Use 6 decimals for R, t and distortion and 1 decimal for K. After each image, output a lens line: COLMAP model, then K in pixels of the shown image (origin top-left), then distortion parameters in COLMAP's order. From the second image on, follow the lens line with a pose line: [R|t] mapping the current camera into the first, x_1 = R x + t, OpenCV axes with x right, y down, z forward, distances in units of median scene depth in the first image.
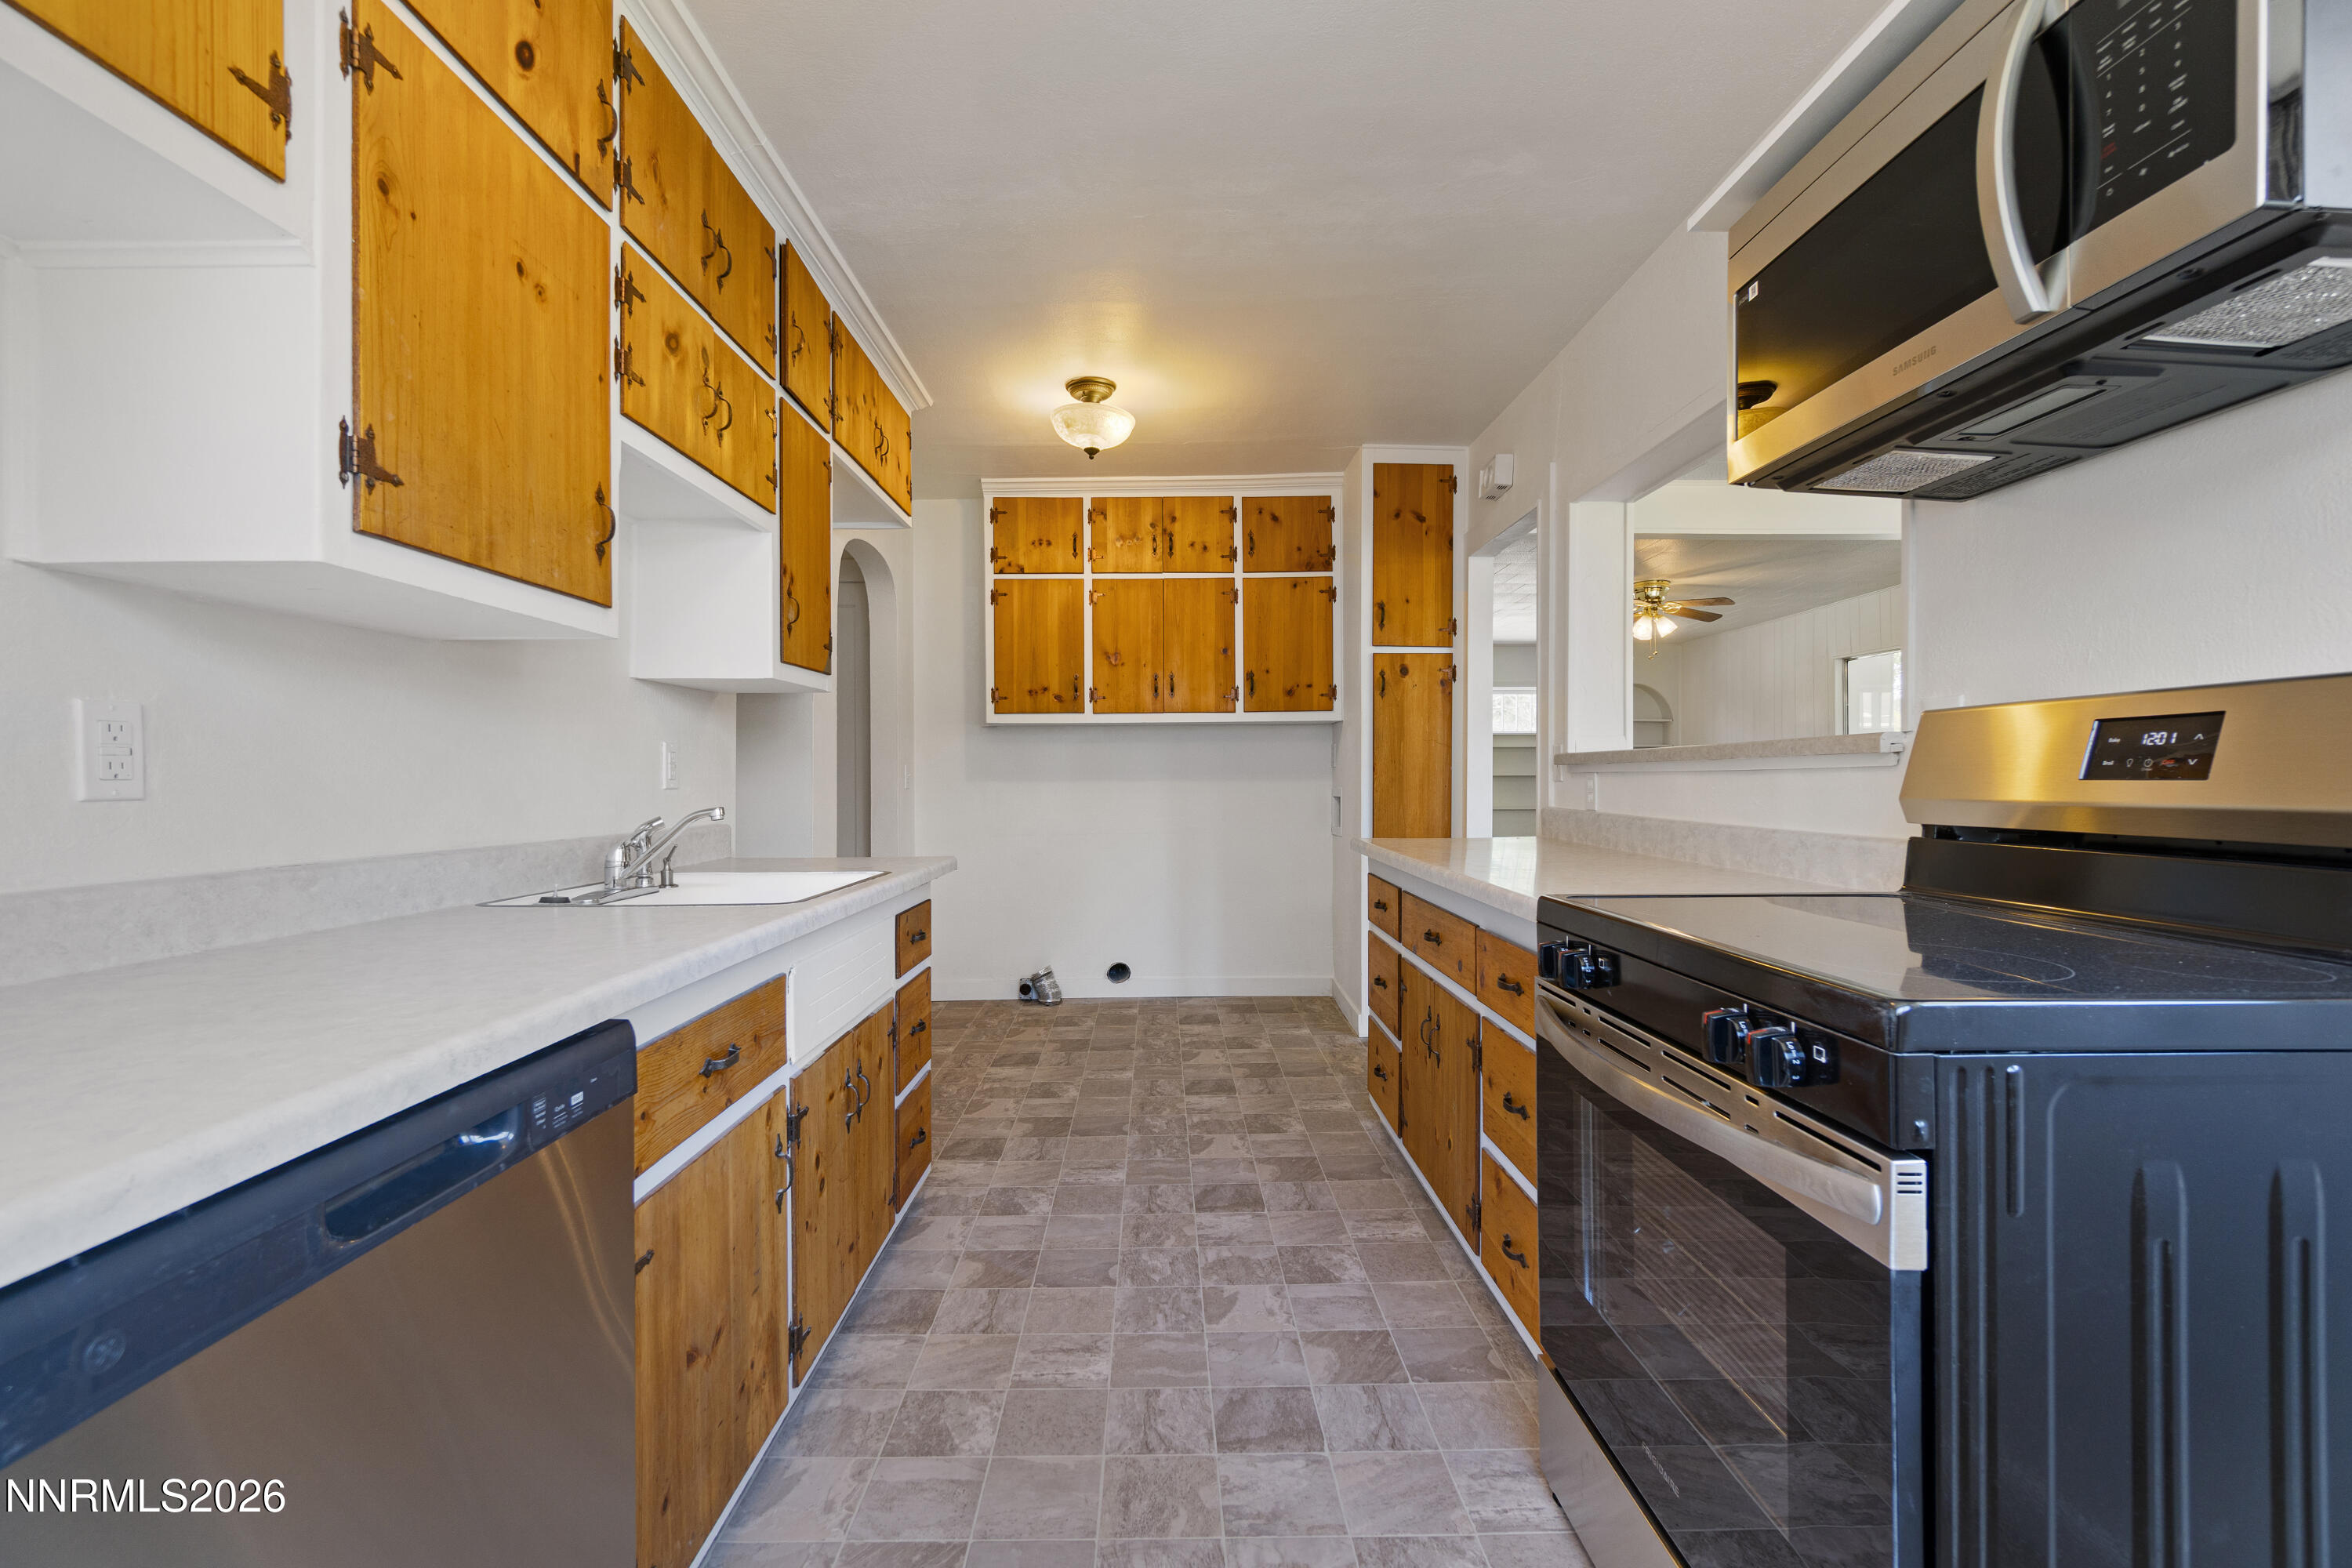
lens RADIAL K [[1011.9, 0, 1180.5], [0, 1011.9, 782.5], [0, 0, 1]] dist [-0.007816, 0.001830]
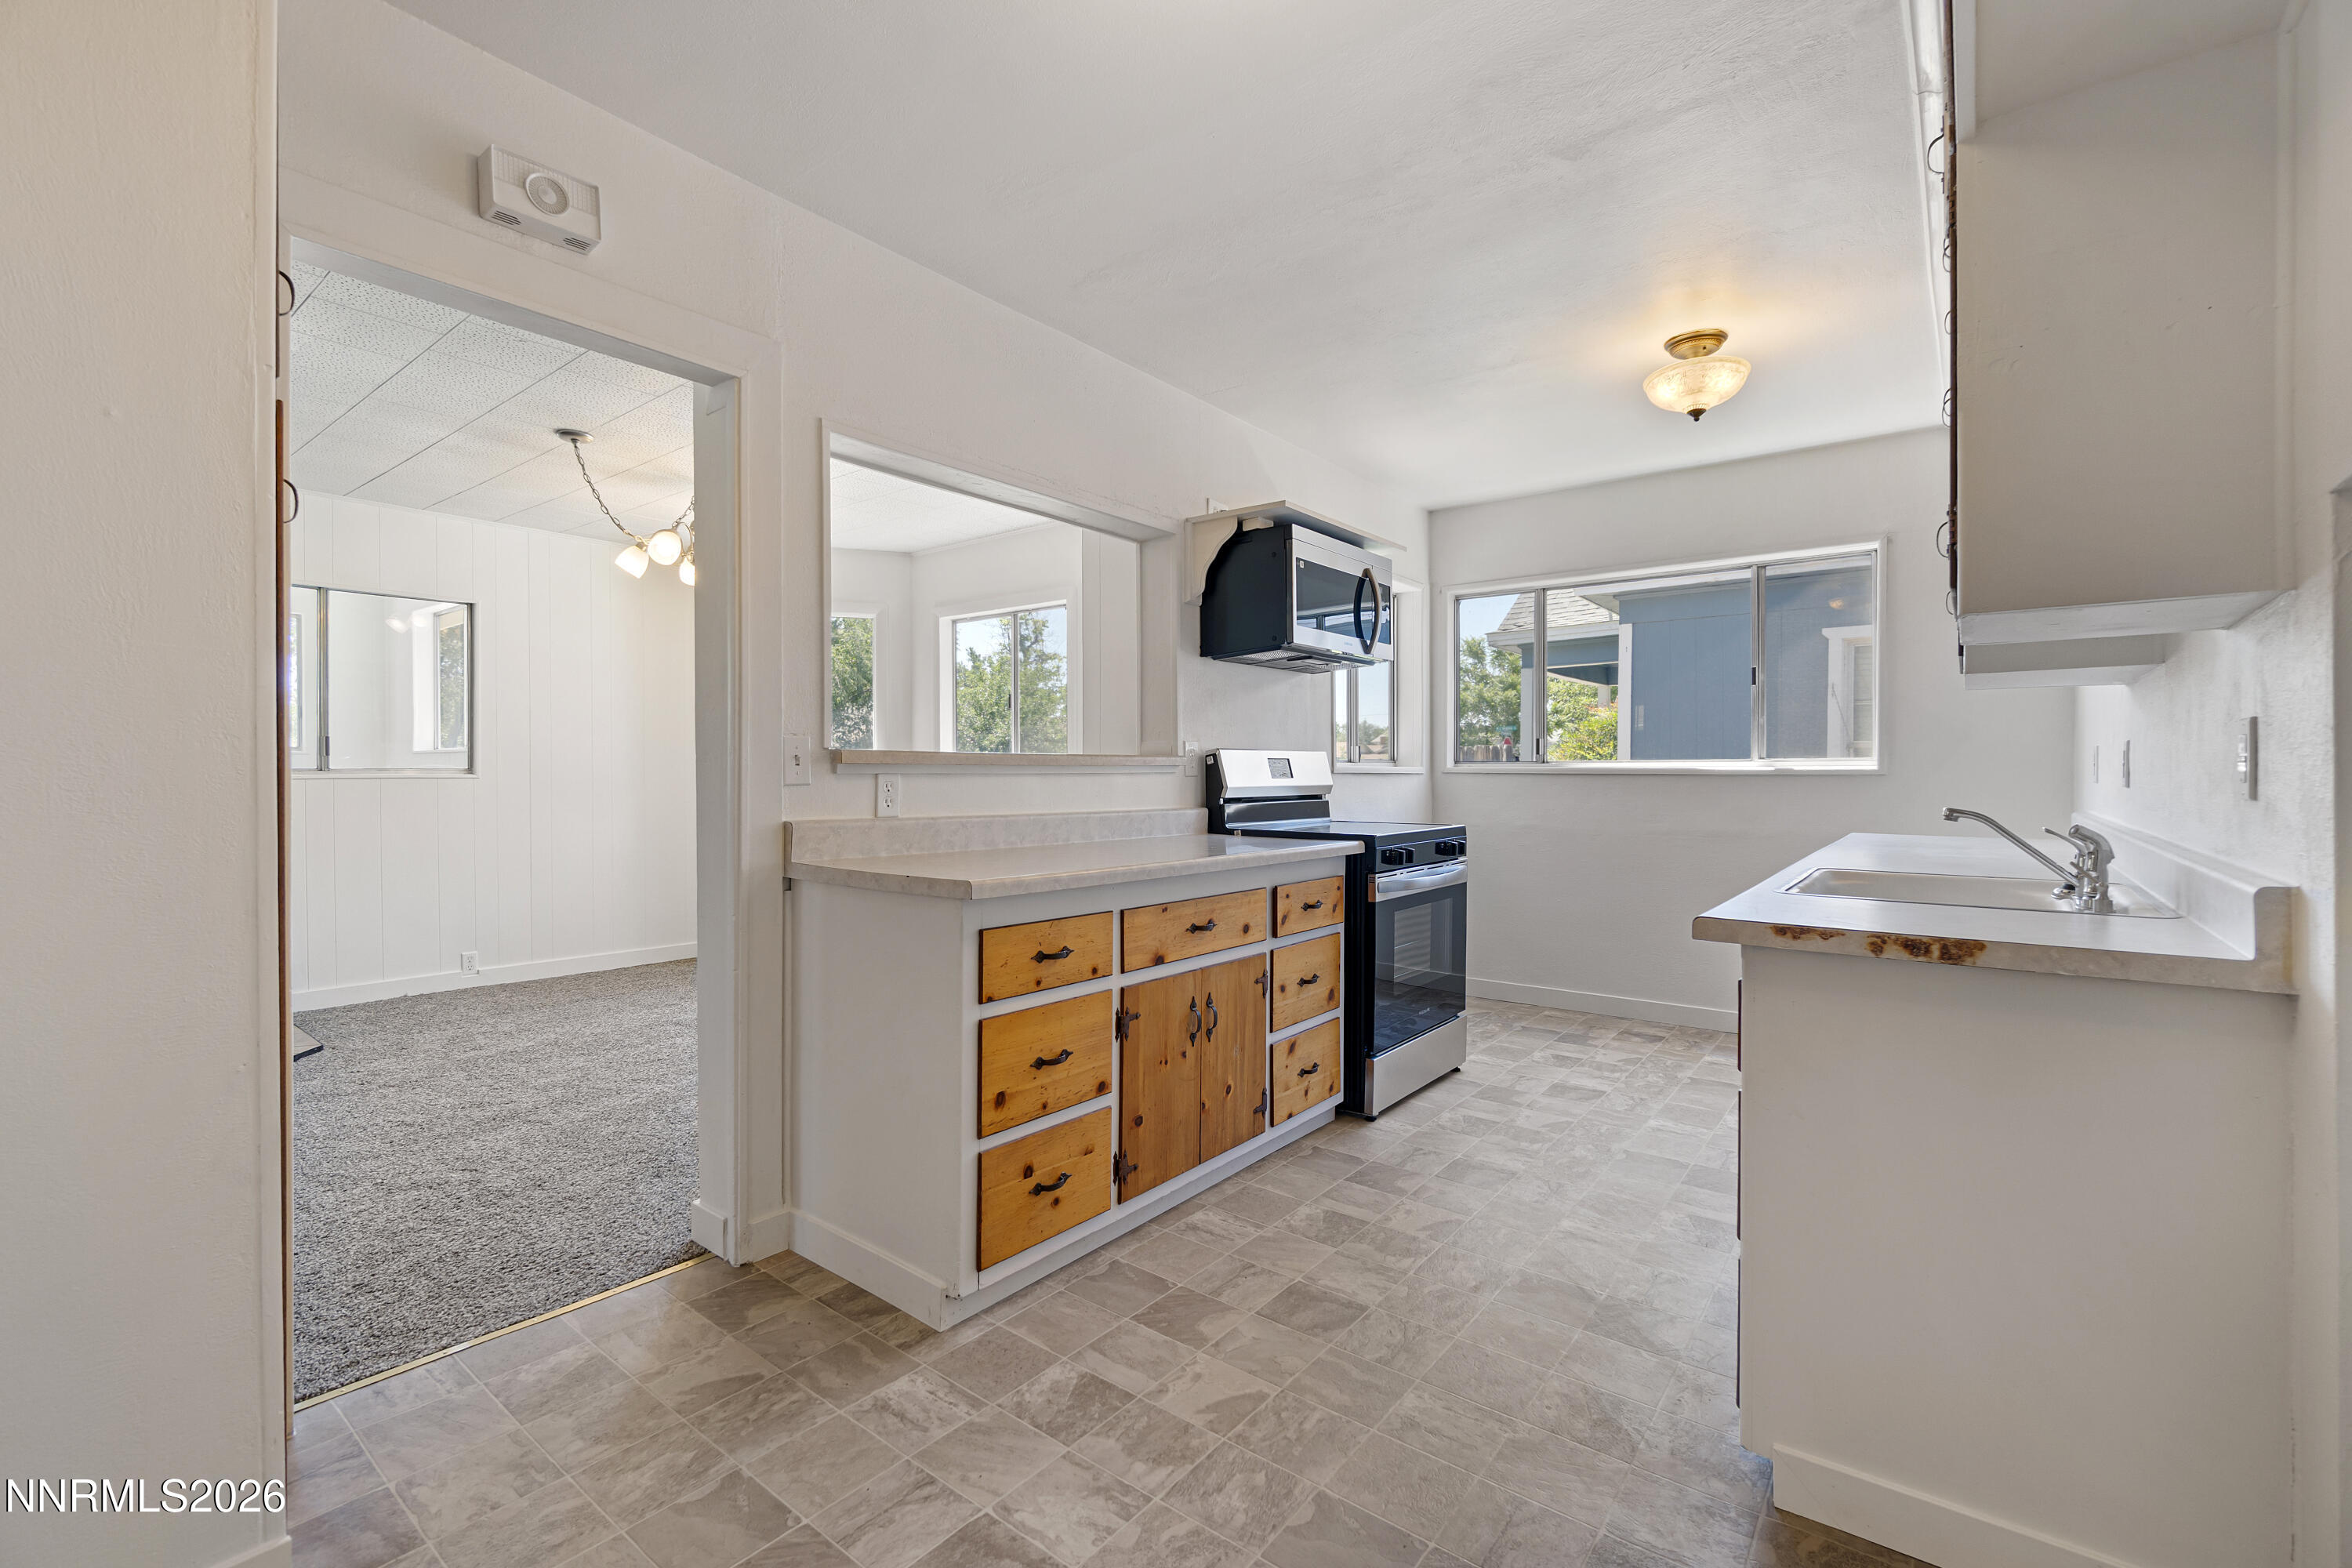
lens RADIAL K [[1011.9, 0, 1156.1], [0, 1011.9, 782.6], [0, 0, 1]] dist [-0.007816, 0.001830]
pose [[-0.771824, 0.010235, 0.635754, -0.578486], [0.012113, 0.999926, -0.001392, 0.002159], [-0.635721, 0.006627, -0.771890, 2.692695]]
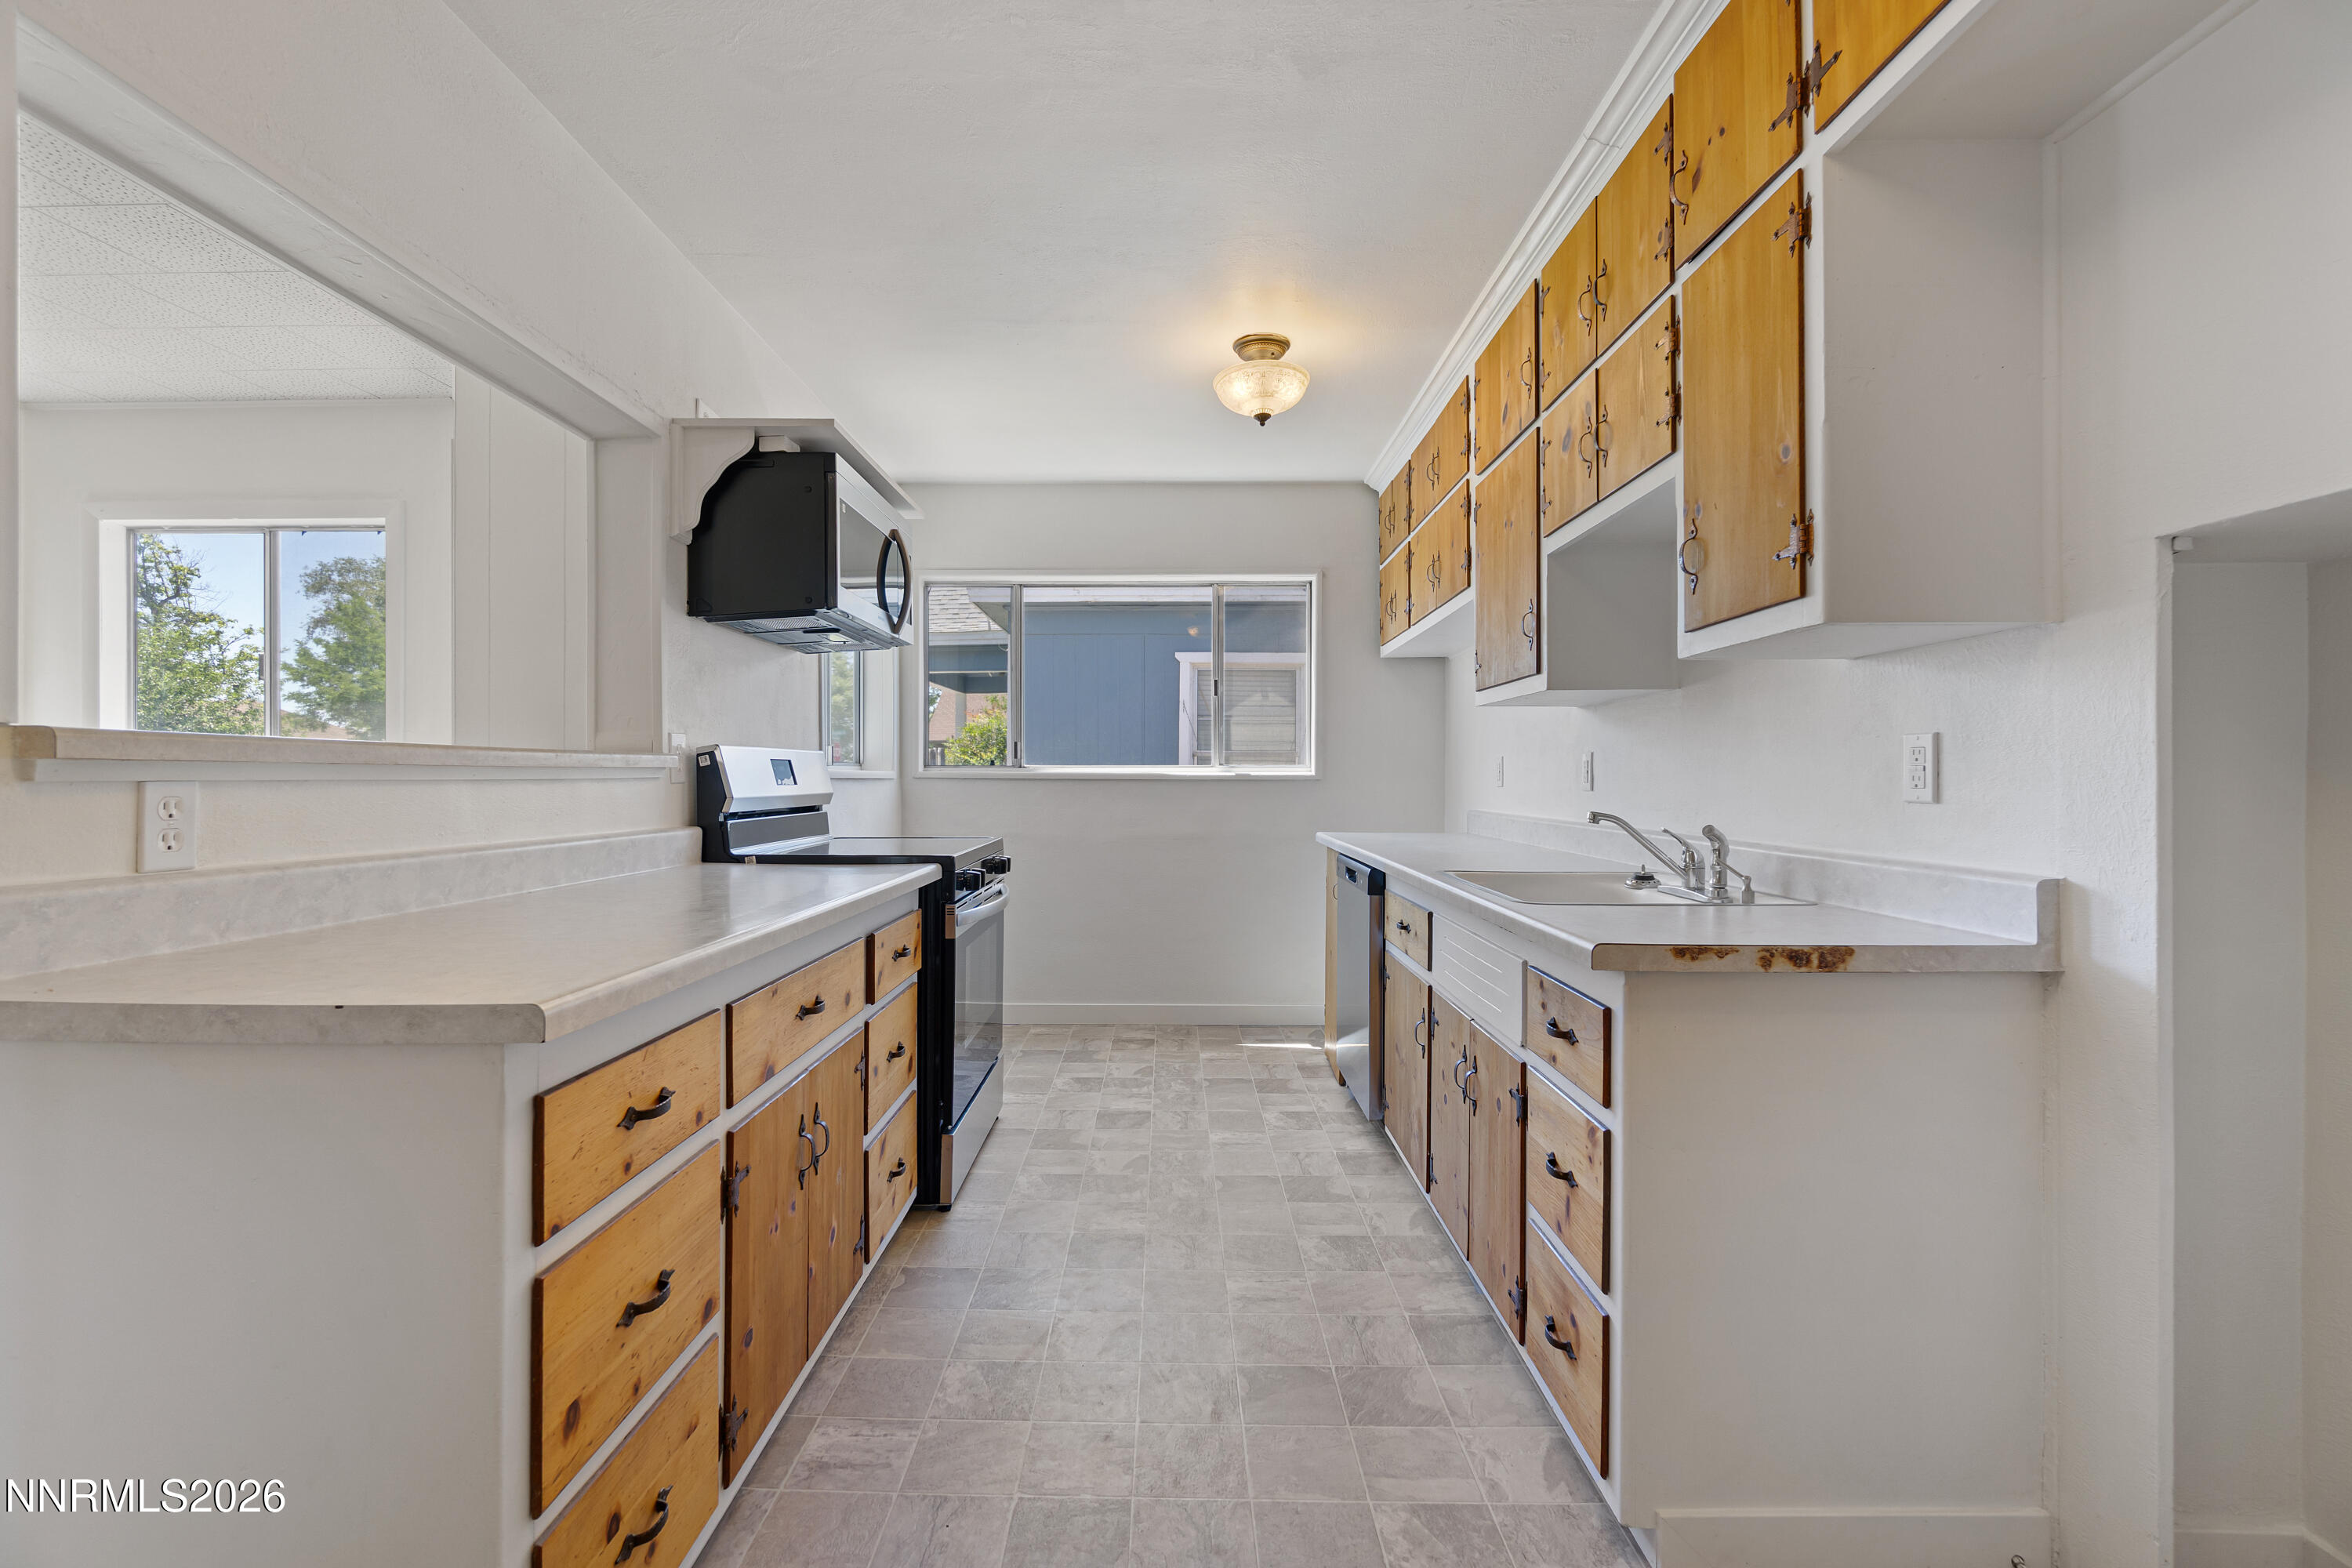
lens RADIAL K [[1011.9, 0, 1167.0], [0, 1011.9, 780.1], [0, 0, 1]] dist [-0.007816, 0.001830]
pose [[-0.999430, 0.015556, 0.029962, -0.055119], [0.015604, 0.999877, 0.001372, -0.008382], [-0.029937, 0.001839, -0.999550, 2.486755]]
